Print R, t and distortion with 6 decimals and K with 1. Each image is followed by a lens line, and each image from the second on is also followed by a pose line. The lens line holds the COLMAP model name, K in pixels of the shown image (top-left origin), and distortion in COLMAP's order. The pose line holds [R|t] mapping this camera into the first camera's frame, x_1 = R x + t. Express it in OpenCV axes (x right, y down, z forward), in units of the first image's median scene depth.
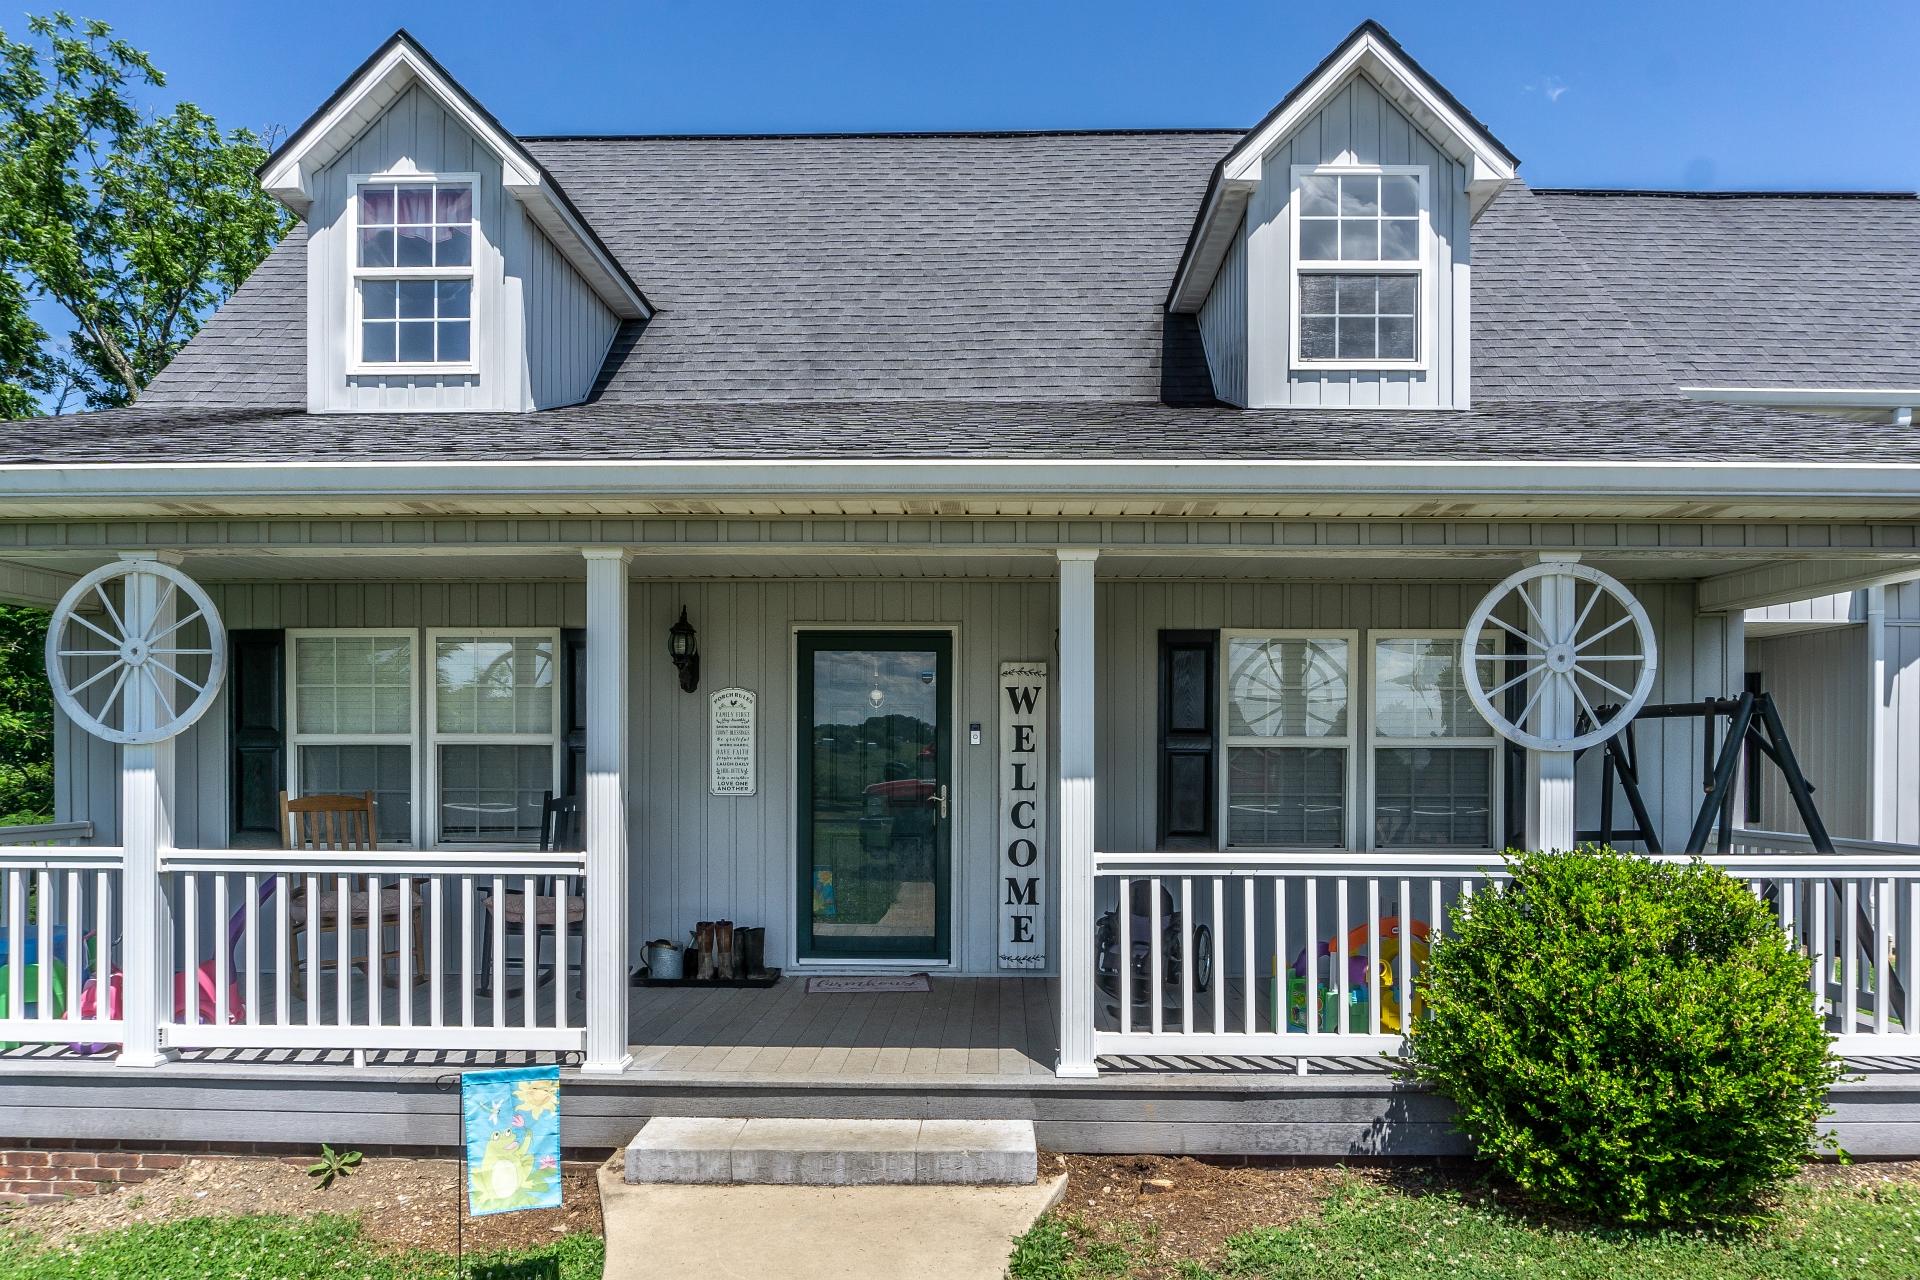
lens RADIAL K [[1296.4, 0, 960.1], [0, 1296.4, 703.1], [0, 0, 1]] dist [-0.027429, -0.000657]
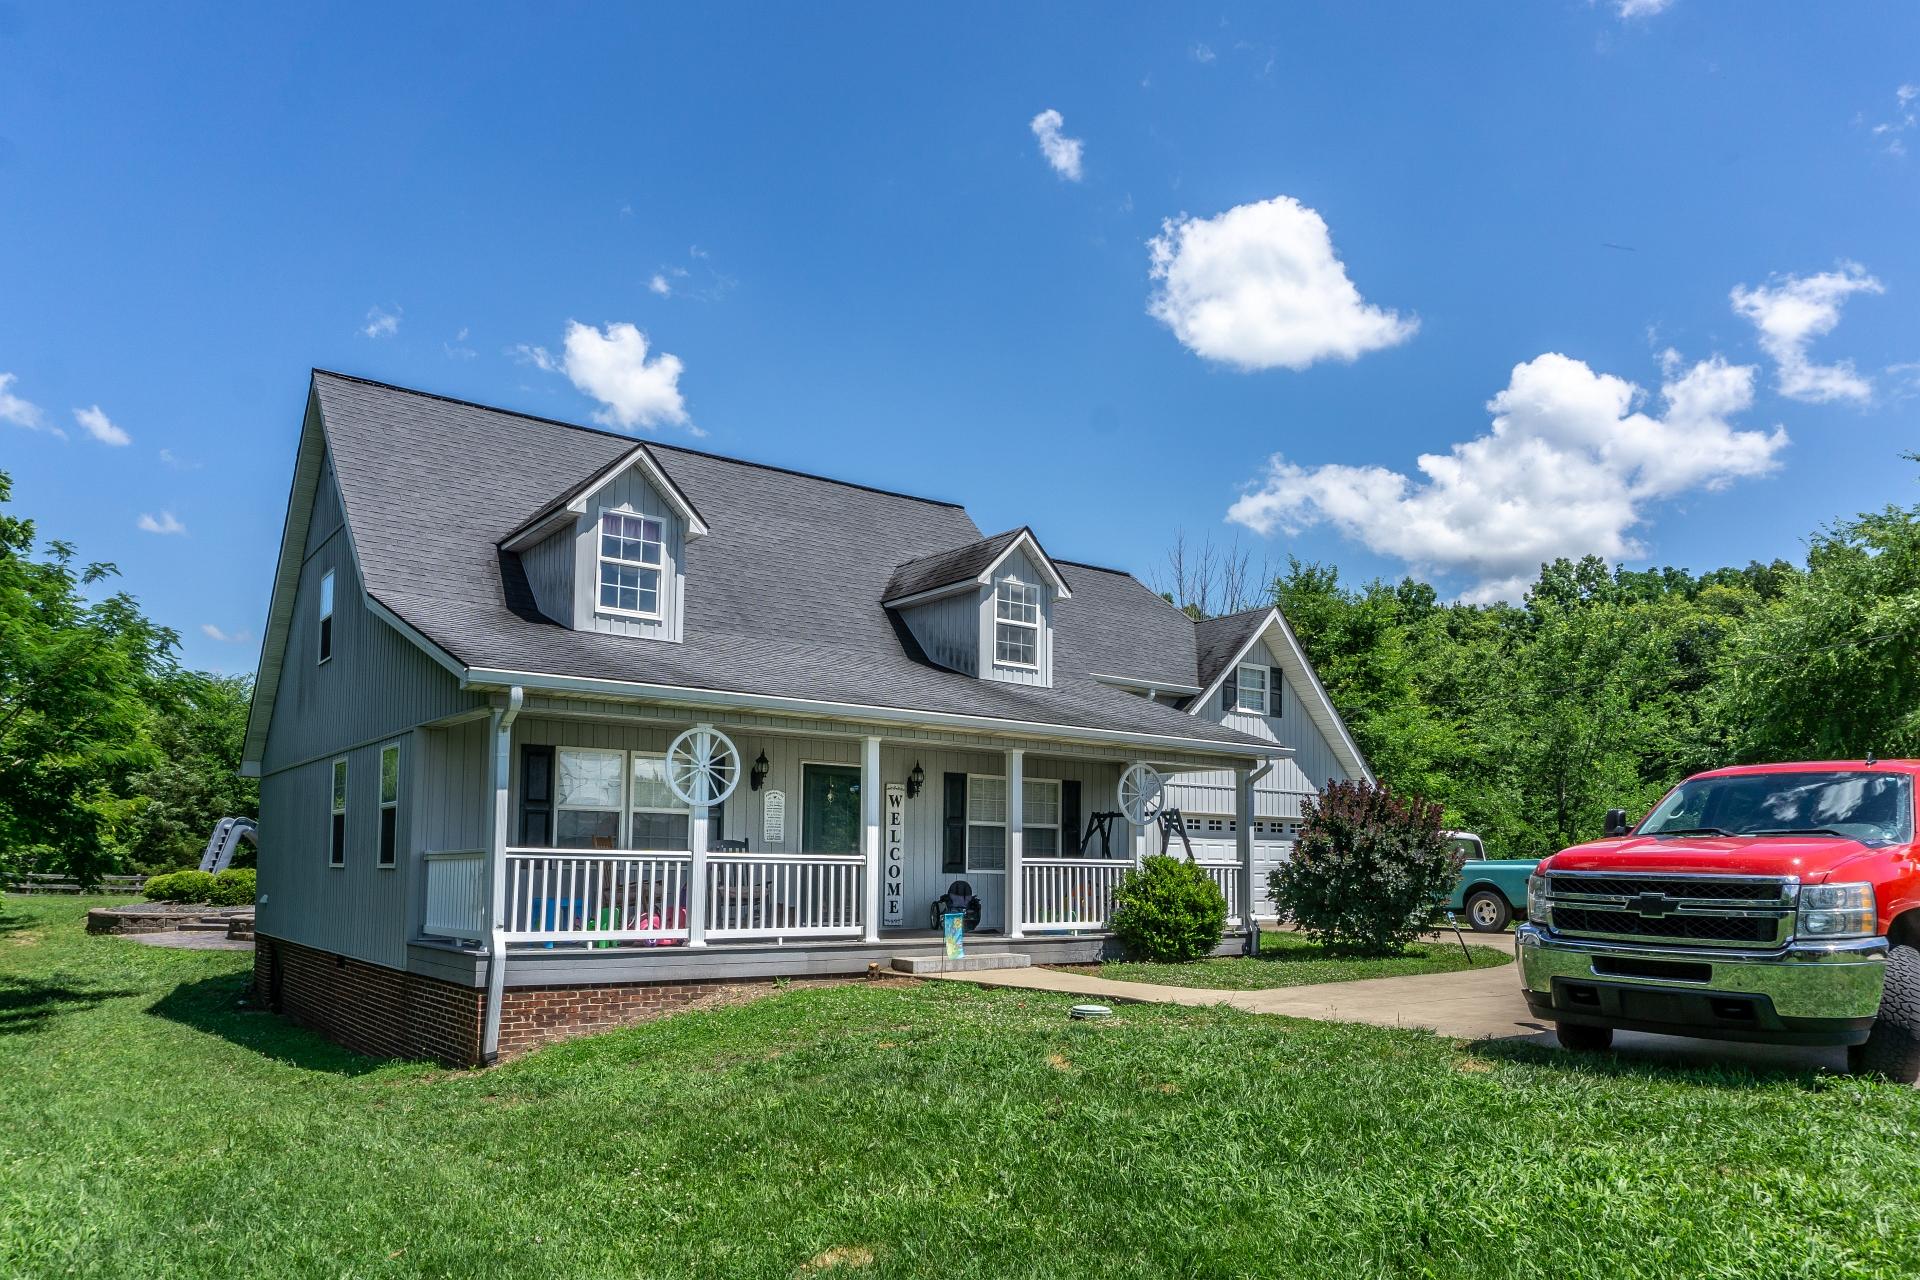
lens RADIAL K [[1278.9, 0, 957.6], [0, 1278.9, 613.5], [0, 0, 1]] dist [-0.022839, 0.000516]
pose [[0.797200, 0.125401, 0.590547, -1.199295], [-0.032898, 0.985759, -0.164914, 0.038288], [-0.602818, 0.112042, 0.789973, -0.823611]]
